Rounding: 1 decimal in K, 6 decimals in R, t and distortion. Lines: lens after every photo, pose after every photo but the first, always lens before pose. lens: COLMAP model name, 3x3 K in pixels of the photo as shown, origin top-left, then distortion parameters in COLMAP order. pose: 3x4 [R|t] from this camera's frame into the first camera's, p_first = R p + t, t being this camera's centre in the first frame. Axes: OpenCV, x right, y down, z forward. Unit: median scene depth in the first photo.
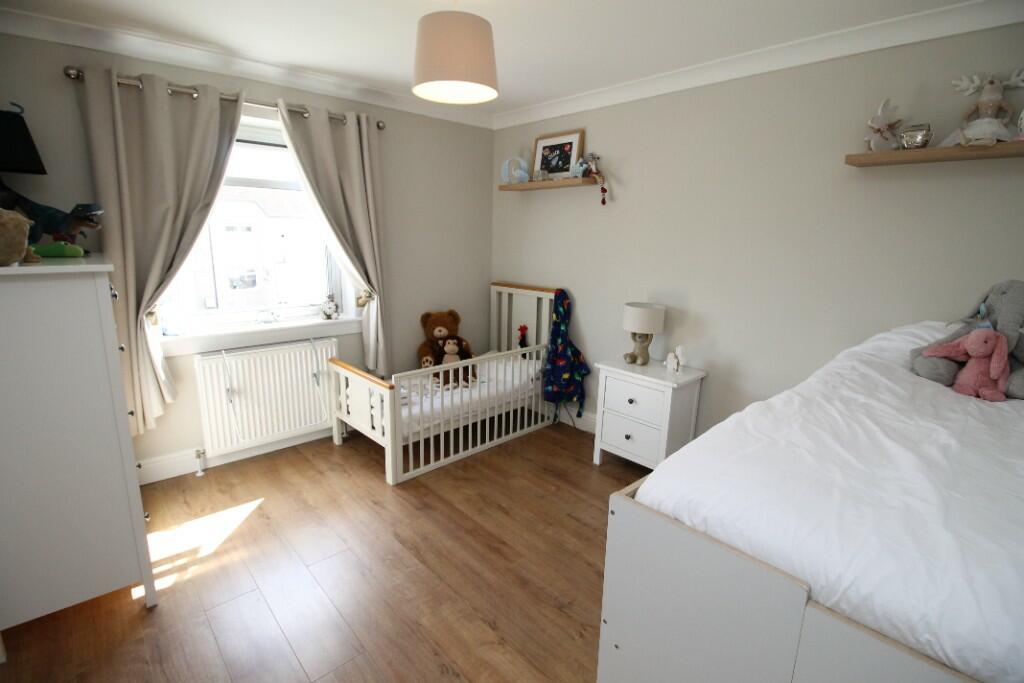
lens RADIAL K [[477.0, 0, 508.9], [0, 477.0, 338.0], [0, 0, 1]] dist [-0.002696, -0.011059]
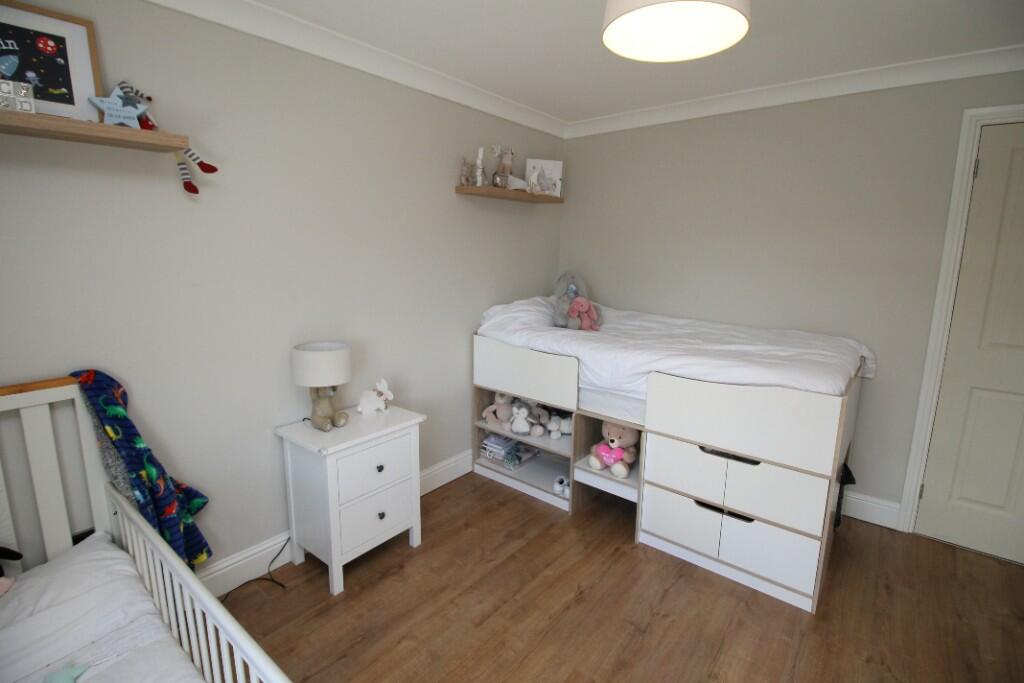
lens RADIAL K [[477.0, 0, 509.6], [0, 477.0, 339.6], [0, 0, 1]] dist [-0.002696, -0.011059]
pose [[-0.144484, -0.199420, 0.969204, -0.437006], [0.196148, 0.954272, 0.225588, -0.181029], [-0.969871, 0.222701, -0.098761, 0.783511]]
